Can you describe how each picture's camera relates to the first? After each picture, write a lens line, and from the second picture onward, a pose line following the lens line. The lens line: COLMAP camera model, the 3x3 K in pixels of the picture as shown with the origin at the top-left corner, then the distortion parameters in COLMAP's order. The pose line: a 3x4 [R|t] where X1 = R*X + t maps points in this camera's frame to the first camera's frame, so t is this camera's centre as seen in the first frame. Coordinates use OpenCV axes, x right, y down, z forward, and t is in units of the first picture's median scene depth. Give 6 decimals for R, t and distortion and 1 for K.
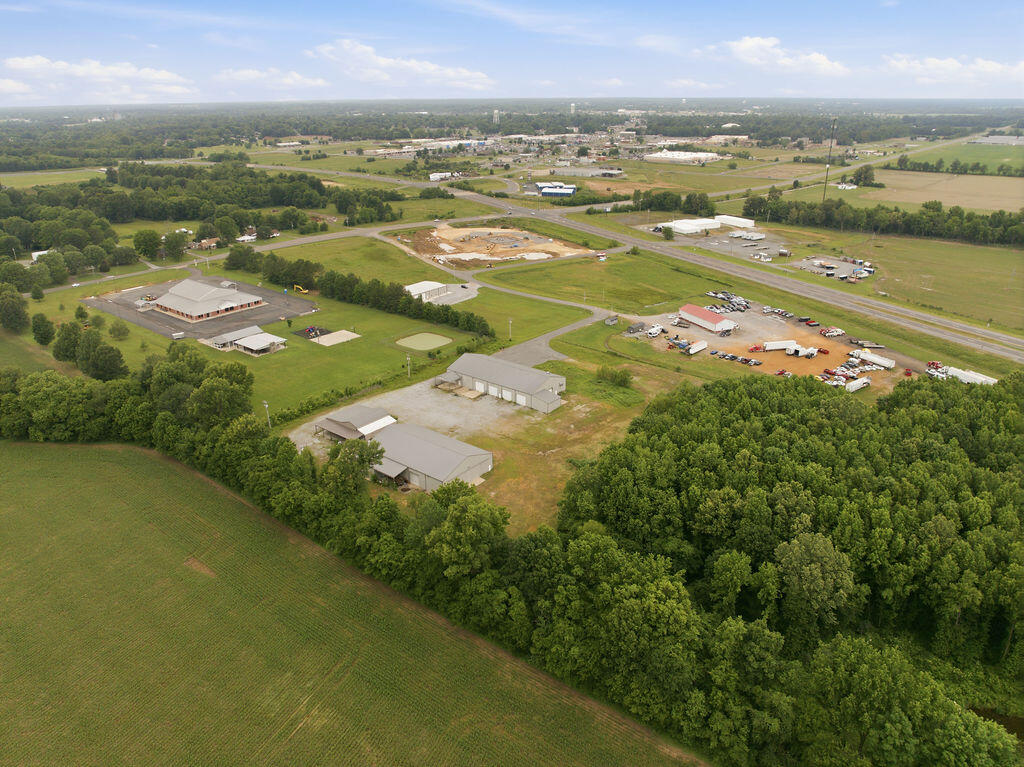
lens RADIAL K [[721.5, 0, 513.2], [0, 721.5, 380.1], [0, 0, 1]] dist [-0.036160, -0.003557]
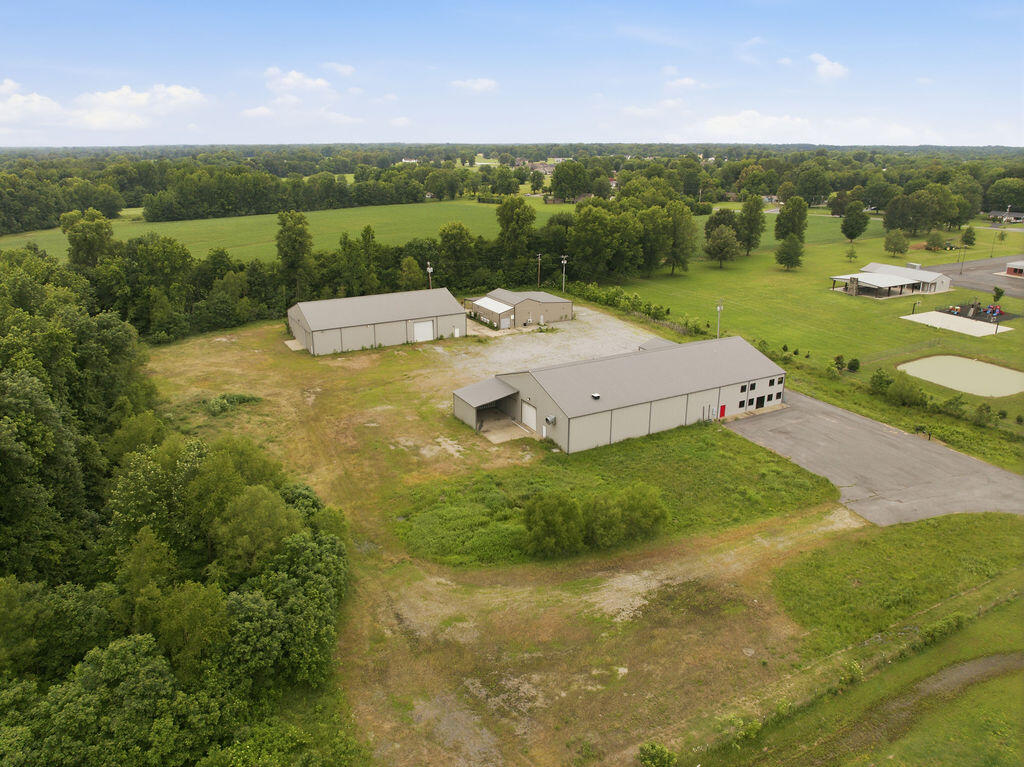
lens RADIAL K [[721.5, 0, 513.2], [0, 721.5, 380.1], [0, 0, 1]] dist [-0.036160, -0.003557]
pose [[-0.373388, 0.297992, -0.878511, 0.320714], [-0.342685, 0.835714, 0.429125, -0.133718], [0.862061, 0.461283, -0.209928, 0.856817]]
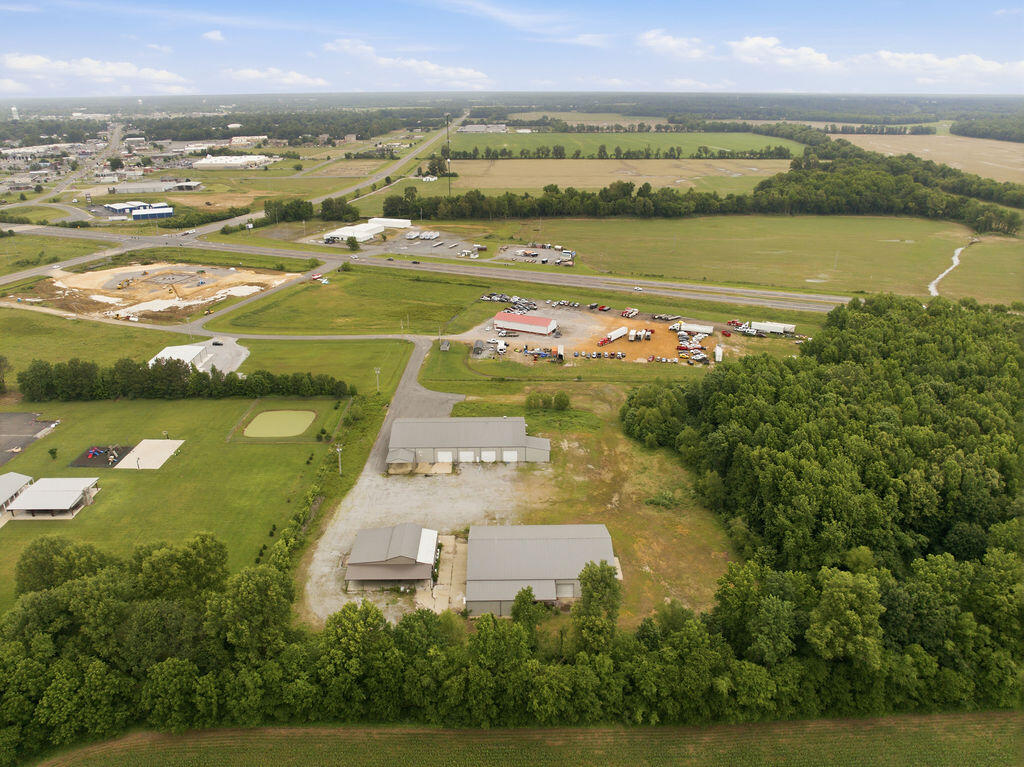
lens RADIAL K [[721.5, 0, 513.2], [0, 721.5, 380.1], [0, 0, 1]] dist [-0.036160, -0.003557]
pose [[0.766309, -0.237225, 0.597072, -0.371865], [0.235827, 0.968324, 0.082058, -0.101058], [-0.597625, 0.077924, 0.797980, 0.247415]]
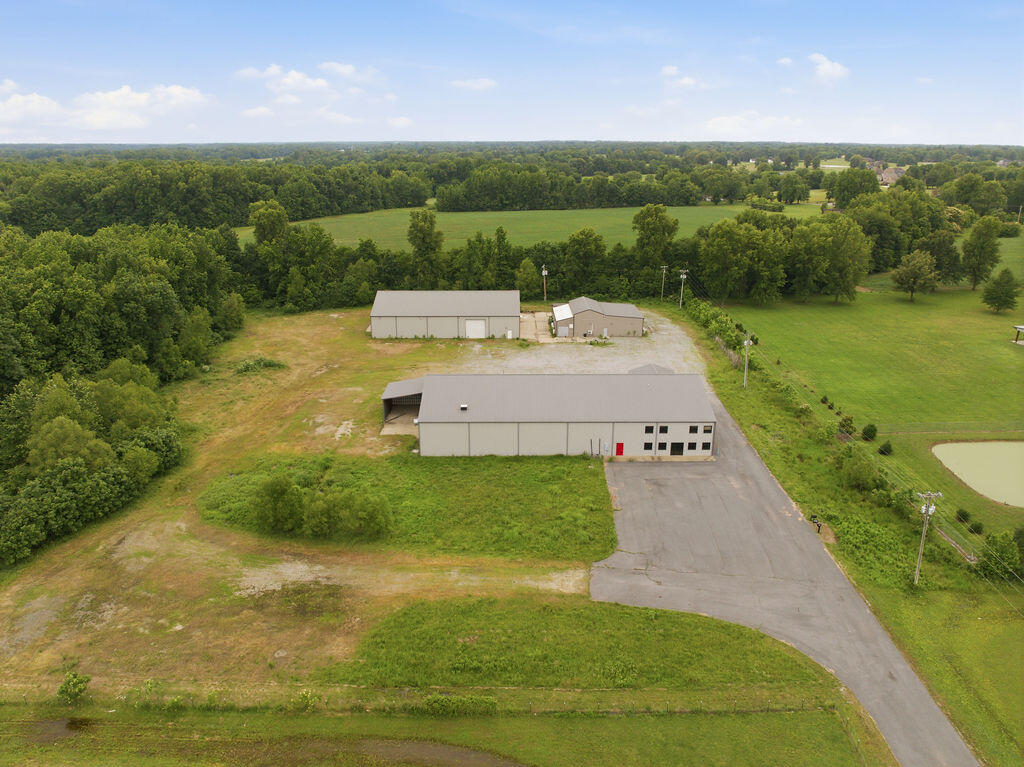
lens RADIAL K [[721.5, 0, 513.2], [0, 721.5, 380.1], [0, 0, 1]] dist [-0.036160, -0.003557]
pose [[-0.772543, 0.207909, -0.599959, 0.208253], [-0.230908, 0.788192, 0.570470, -0.200318], [0.591489, 0.579248, -0.560904, 1.006596]]
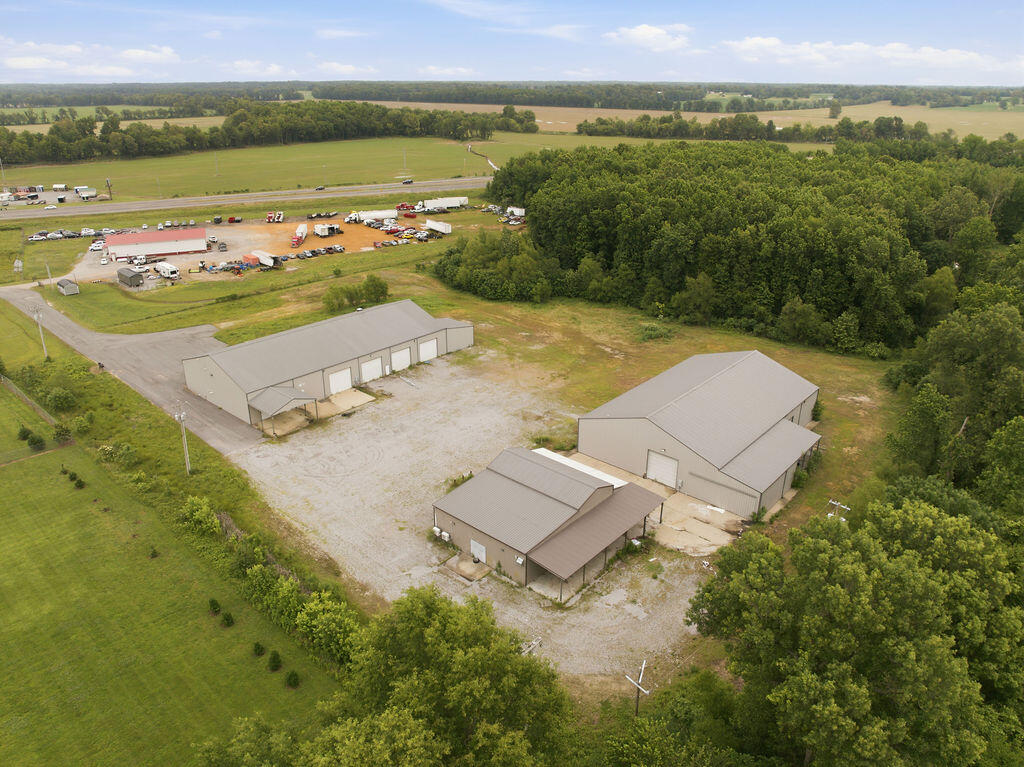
lens RADIAL K [[721.5, 0, 513.2], [0, 721.5, 380.1], [0, 0, 1]] dist [-0.036160, -0.003557]
pose [[0.041168, -0.379366, 0.924330, -0.374635], [0.368365, 0.865710, 0.338901, -0.085044], [-0.928769, 0.326539, 0.175385, 0.677081]]
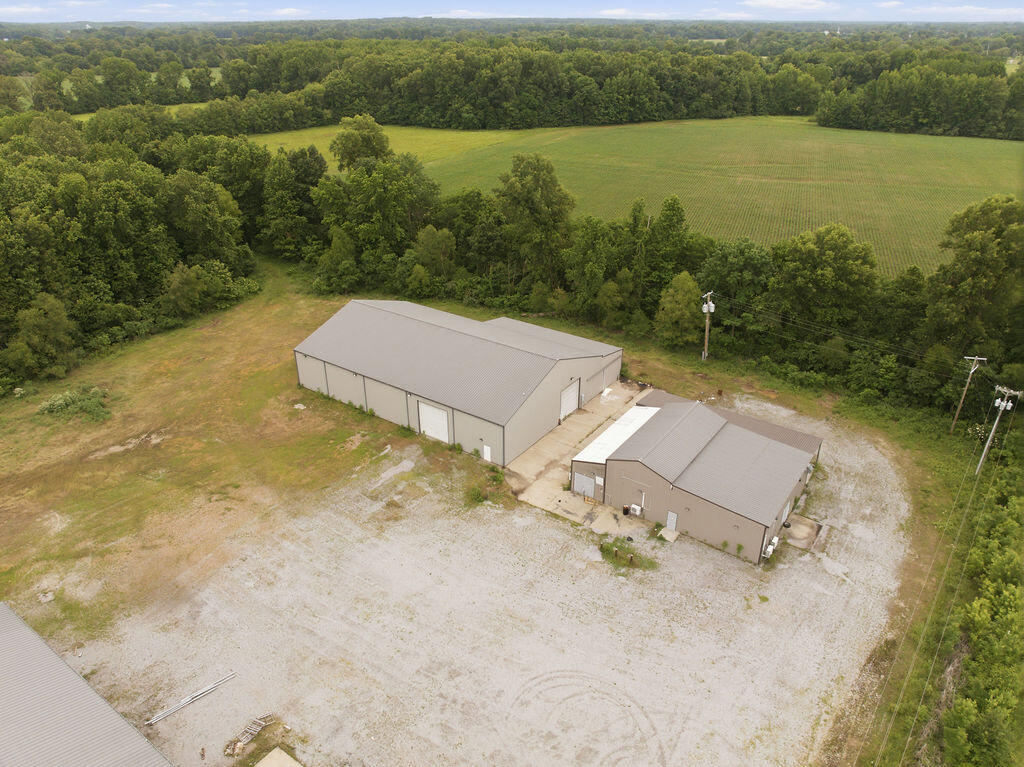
lens RADIAL K [[721.5, 0, 513.2], [0, 721.5, 380.1], [0, 0, 1]] dist [-0.036160, -0.003557]
pose [[-0.997927, 0.036719, -0.052858, -0.088777], [-0.015500, 0.659986, 0.751118, -0.138636], [0.062466, 0.750380, -0.658049, 0.850079]]
